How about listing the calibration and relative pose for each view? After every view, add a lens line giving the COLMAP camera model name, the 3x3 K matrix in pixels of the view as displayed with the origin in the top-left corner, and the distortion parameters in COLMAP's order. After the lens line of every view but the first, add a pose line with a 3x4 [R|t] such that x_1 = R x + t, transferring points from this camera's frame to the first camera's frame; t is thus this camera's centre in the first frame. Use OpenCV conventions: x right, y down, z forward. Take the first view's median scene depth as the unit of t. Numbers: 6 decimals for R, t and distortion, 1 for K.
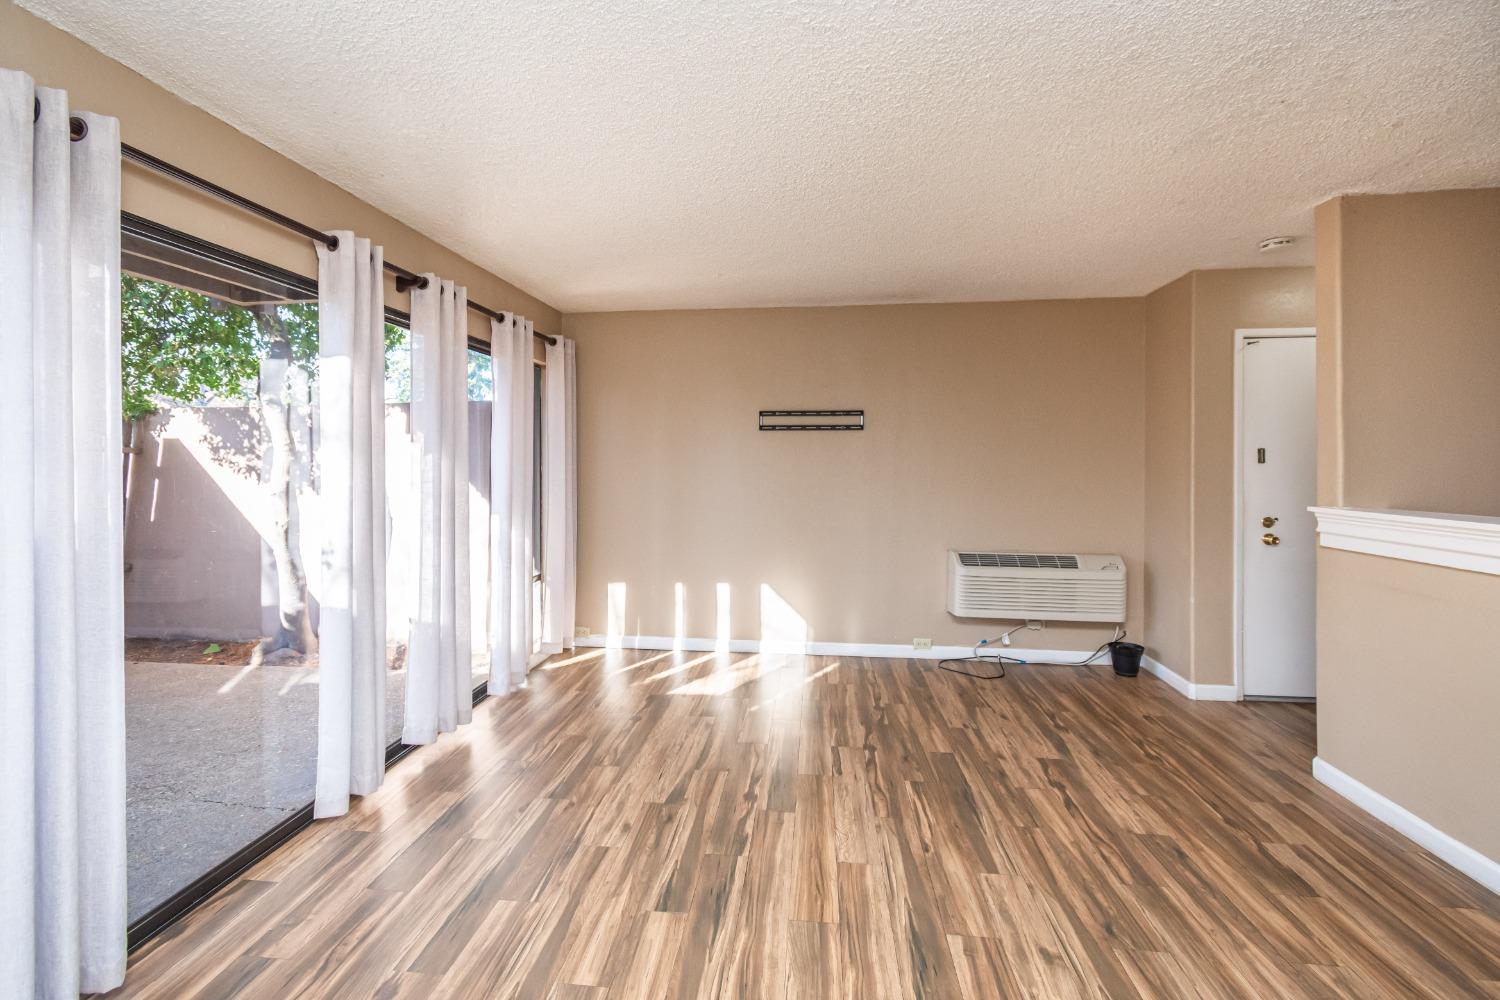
lens RADIAL K [[668.6, 0, 744.6], [0, 668.6, 467.5], [0, 0, 1]] dist [-0.000514, -0.000038]
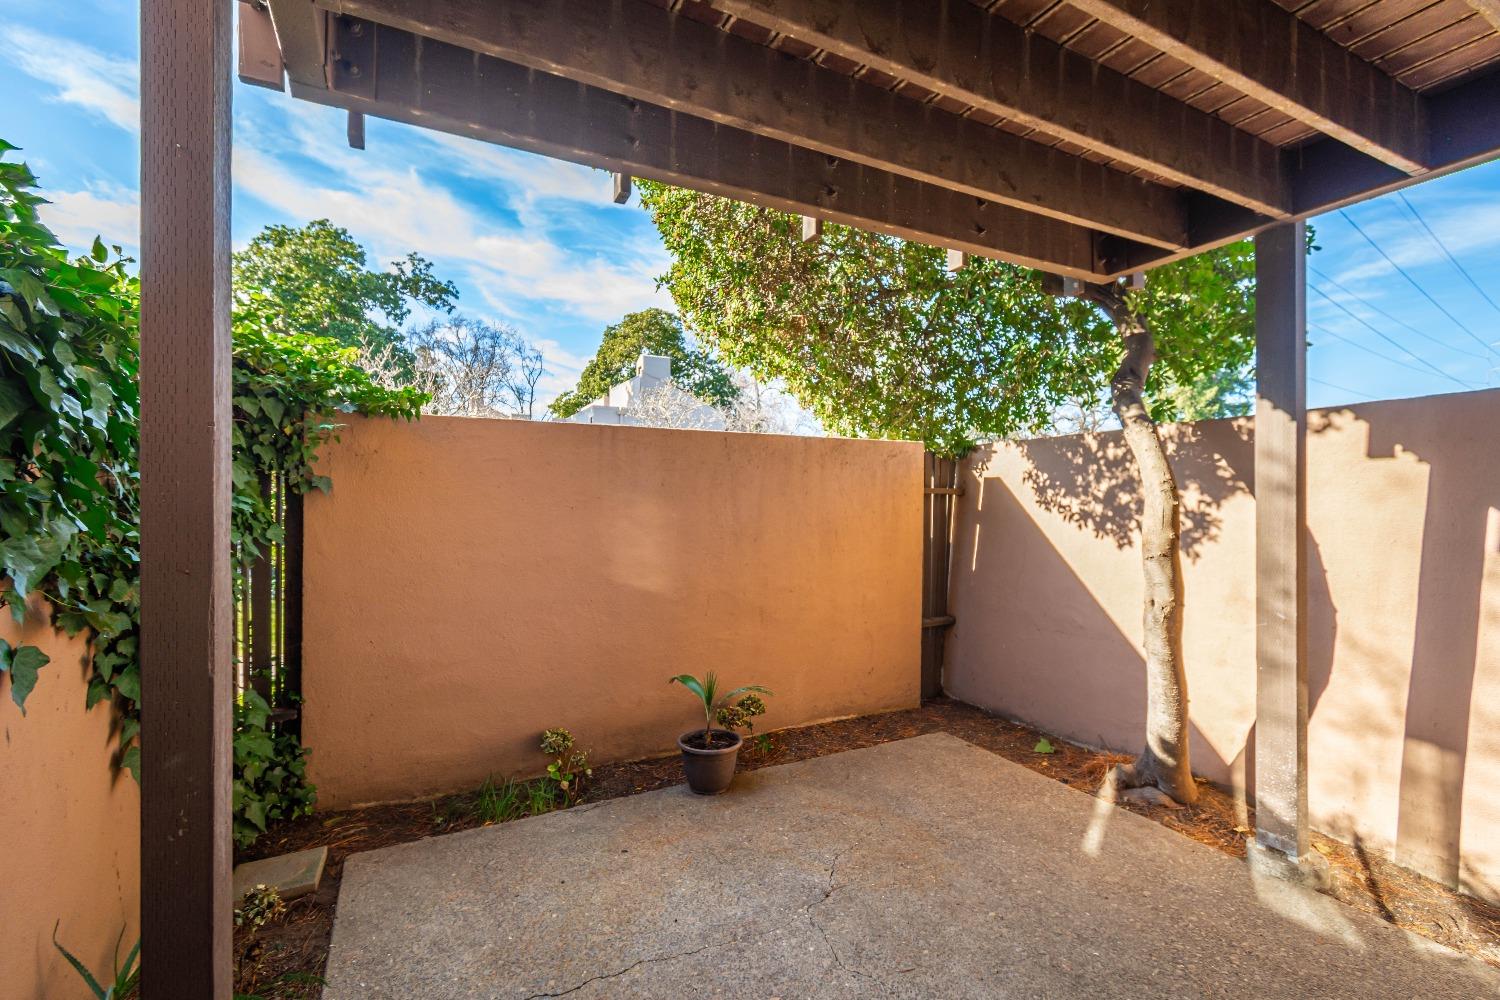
lens RADIAL K [[669.0, 0, 746.6], [0, 669.0, 503.4], [0, 0, 1]] dist [0.000207, -0.000068]
pose [[0.554316, 0.005468, -0.832288, -0.322393], [-0.009643, 0.999953, 0.000147, -0.007272], [0.832250, 0.007944, 0.554343, 0.263415]]
